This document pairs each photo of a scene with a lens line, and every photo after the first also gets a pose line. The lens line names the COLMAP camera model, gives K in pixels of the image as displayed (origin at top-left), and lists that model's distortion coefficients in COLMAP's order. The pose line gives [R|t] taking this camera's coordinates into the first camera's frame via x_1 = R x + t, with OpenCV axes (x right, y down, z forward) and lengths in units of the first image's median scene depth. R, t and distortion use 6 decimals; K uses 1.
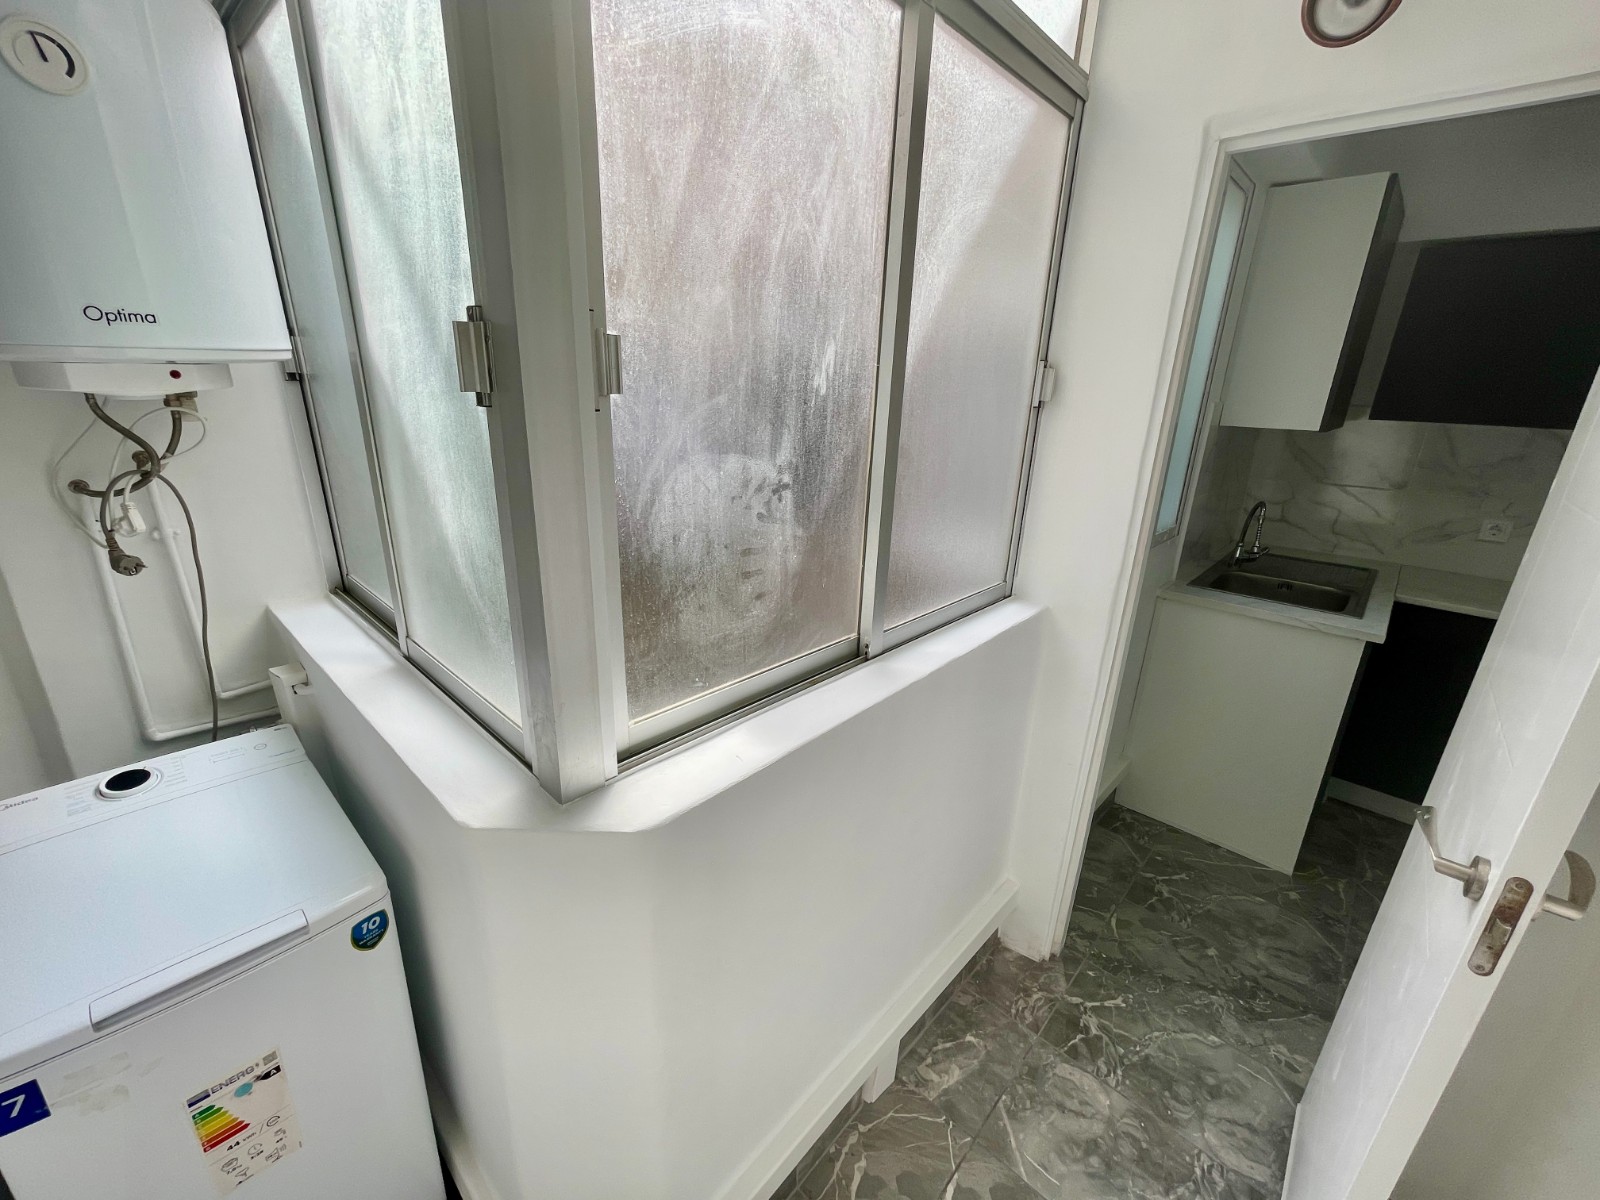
lens RADIAL K [[653.1, 0, 801.3], [0, 653.1, 595.4], [0, 0, 1]] dist [0.002152, -0.000218]
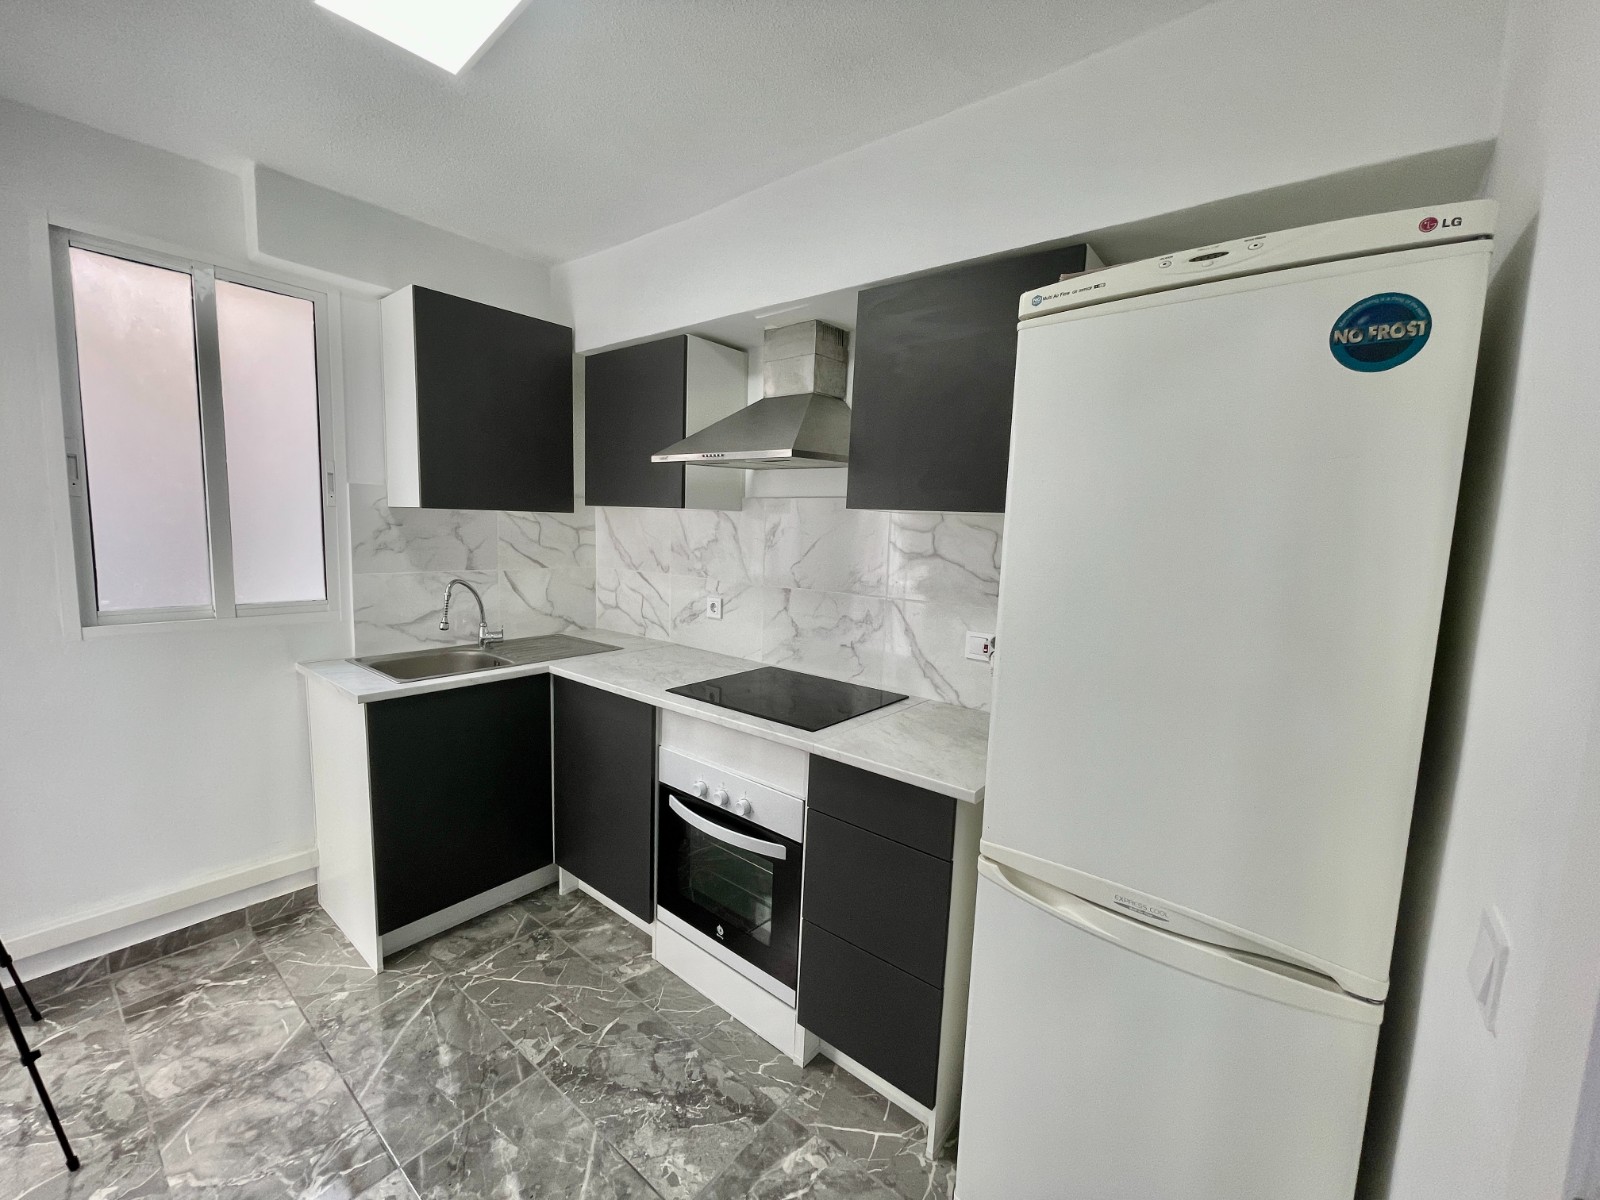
lens RADIAL K [[653.1, 0, 784.1], [0, 653.1, 597.2], [0, 0, 1]] dist [0.002152, -0.000218]
pose [[0.998670, -0.005044, 0.051302, 1.124930], [0.015523, 0.978436, -0.205967, 0.102807], [-0.049157, 0.206490, 0.977213, -0.033753]]
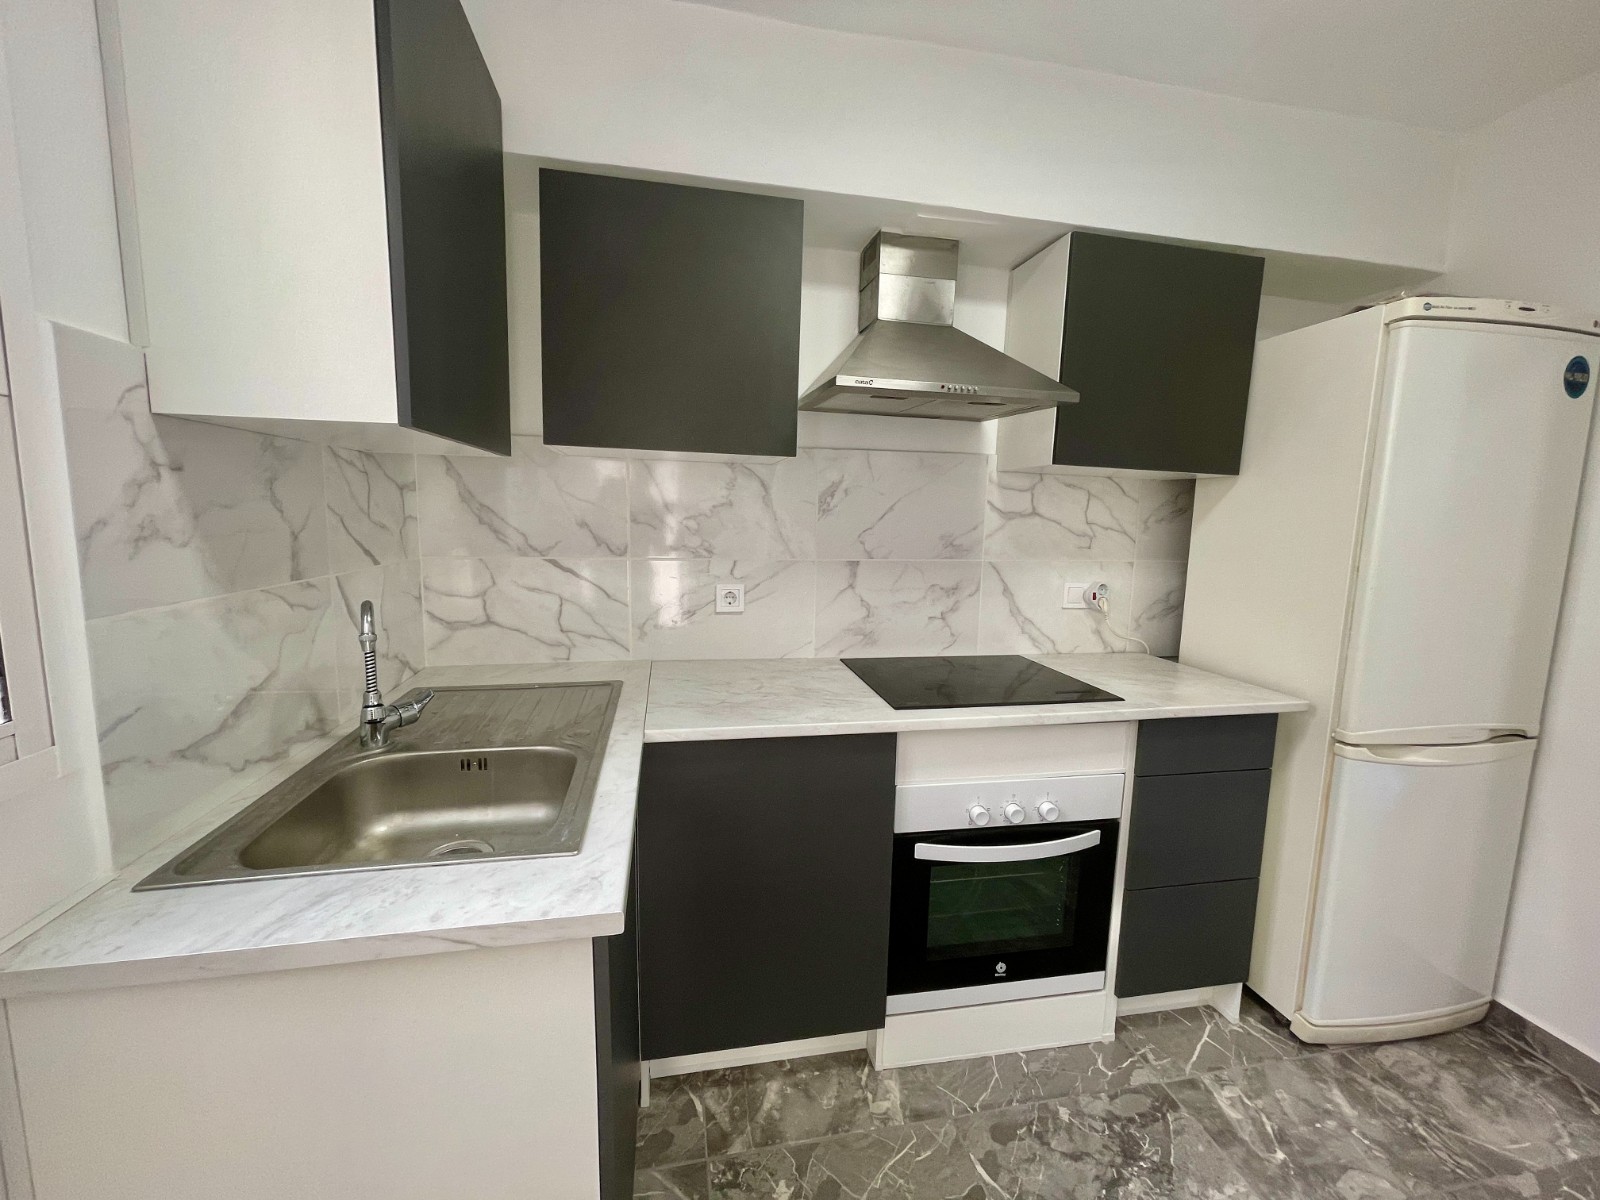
lens RADIAL K [[653.1, 0, 788.5], [0, 653.1, 597.7], [0, 0, 1]] dist [0.002152, -0.000218]
pose [[0.590955, -0.123827, 0.797145, 0.497960], [0.249801, 0.967669, -0.034872, -0.055795], [-0.767054, 0.219736, 0.602781, 0.491902]]
